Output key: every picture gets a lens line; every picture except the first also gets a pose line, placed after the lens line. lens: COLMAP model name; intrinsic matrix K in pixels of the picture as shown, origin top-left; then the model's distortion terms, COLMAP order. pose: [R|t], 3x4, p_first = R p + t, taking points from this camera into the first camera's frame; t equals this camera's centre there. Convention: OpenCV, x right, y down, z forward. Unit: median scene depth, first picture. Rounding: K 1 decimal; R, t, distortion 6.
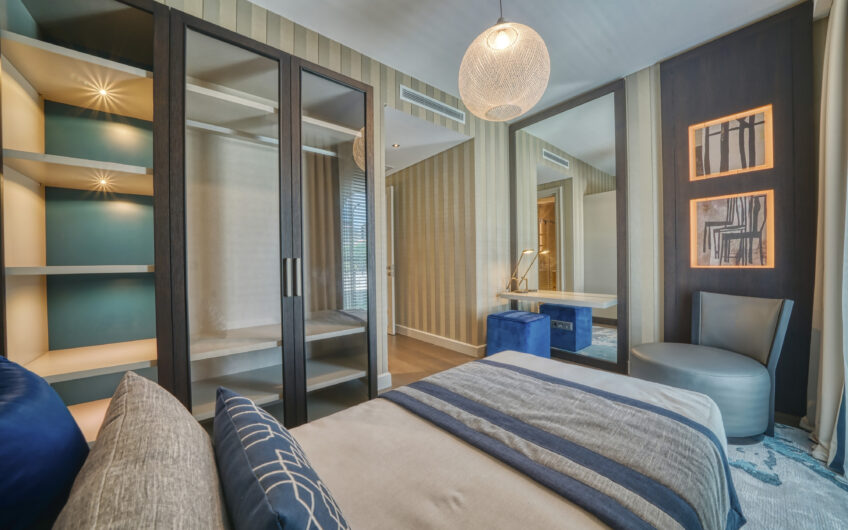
lens RADIAL K [[295.7, 0, 424.0], [0, 295.7, 265.0], [0, 0, 1]] dist [-0.000324, -0.000049]
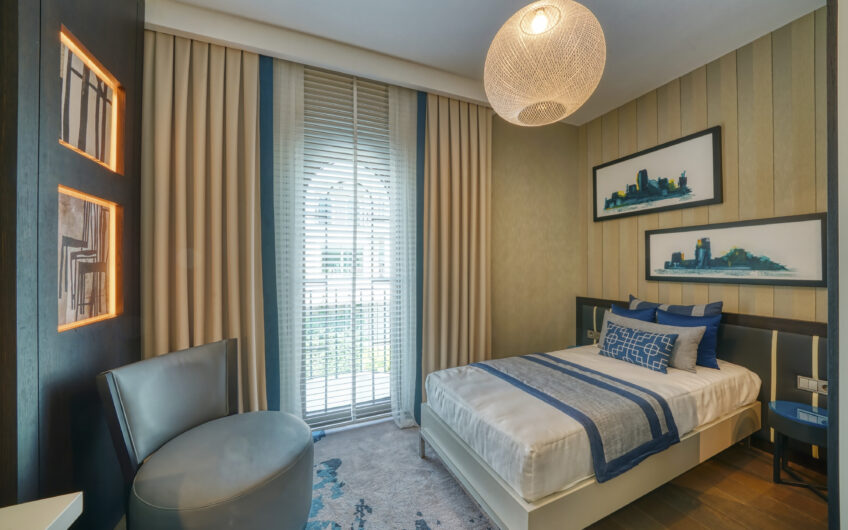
lens RADIAL K [[295.7, 0, 424.0], [0, 295.7, 265.0], [0, 0, 1]] dist [-0.000324, -0.000049]
pose [[-0.962214, 0.010672, 0.272083, 0.282817], [0.010647, 0.999942, -0.001569, -0.097079], [-0.272084, 0.001388, -0.962272, 1.408819]]
